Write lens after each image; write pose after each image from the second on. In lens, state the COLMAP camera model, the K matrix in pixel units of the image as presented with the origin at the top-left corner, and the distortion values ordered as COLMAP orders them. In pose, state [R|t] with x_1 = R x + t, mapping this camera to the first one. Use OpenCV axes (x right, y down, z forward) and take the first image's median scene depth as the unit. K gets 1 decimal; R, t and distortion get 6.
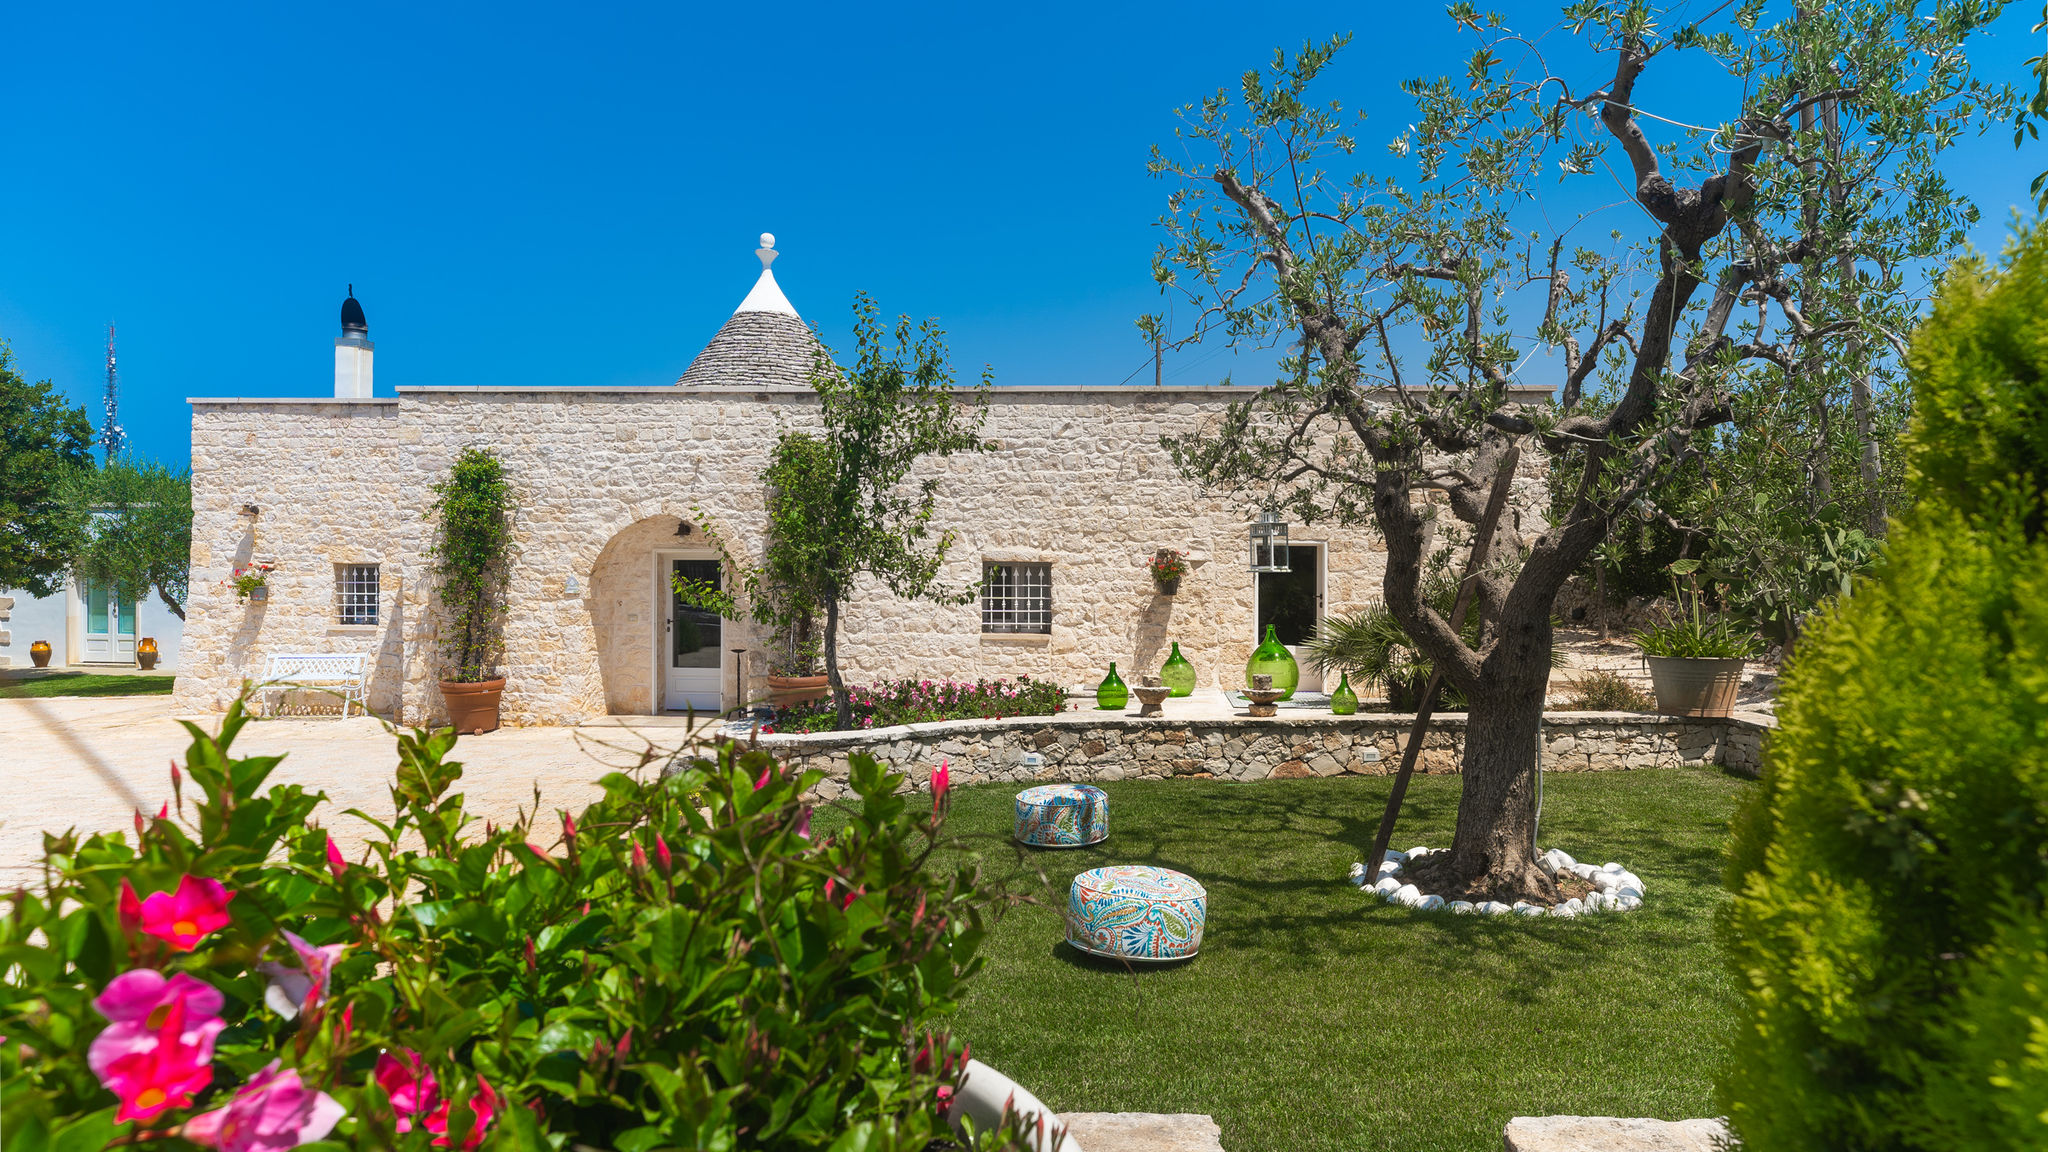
lens RADIAL K [[1369.8, 0, 1023.7], [0, 1369.8, 573.6], [0, 0, 1]] dist [-0.000702, 0.000963]
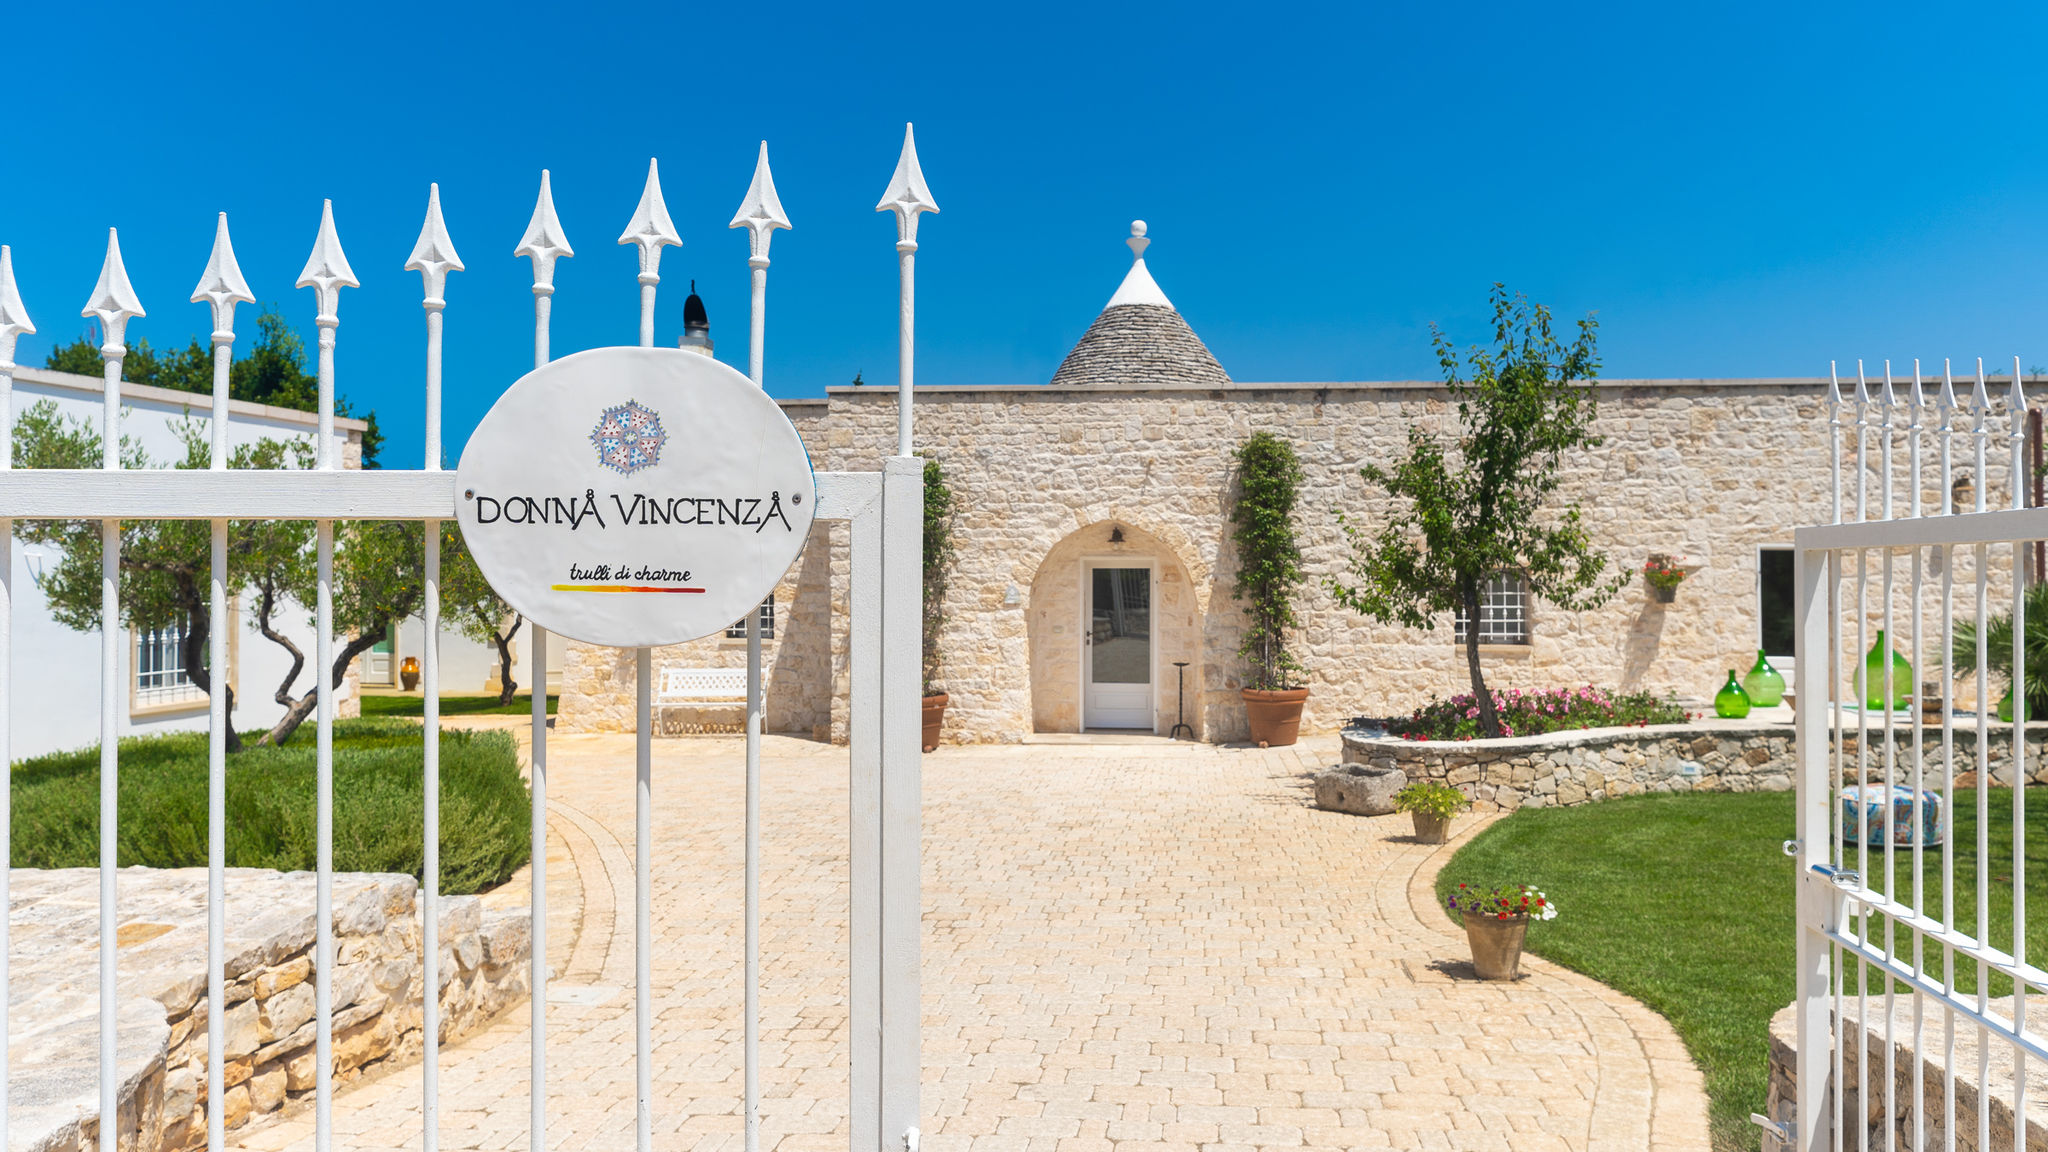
lens RADIAL K [[1541.4, 0, 1025.6], [0, 1541.4, 574.1], [0, 0, 1]] dist [-0.004243, 0.004628]
pose [[0.999191, -0.003573, -0.040062, -0.280466], [0.003047, 0.999909, -0.013178, 0.008388], [0.040105, 0.013045, 0.999110, -0.065200]]
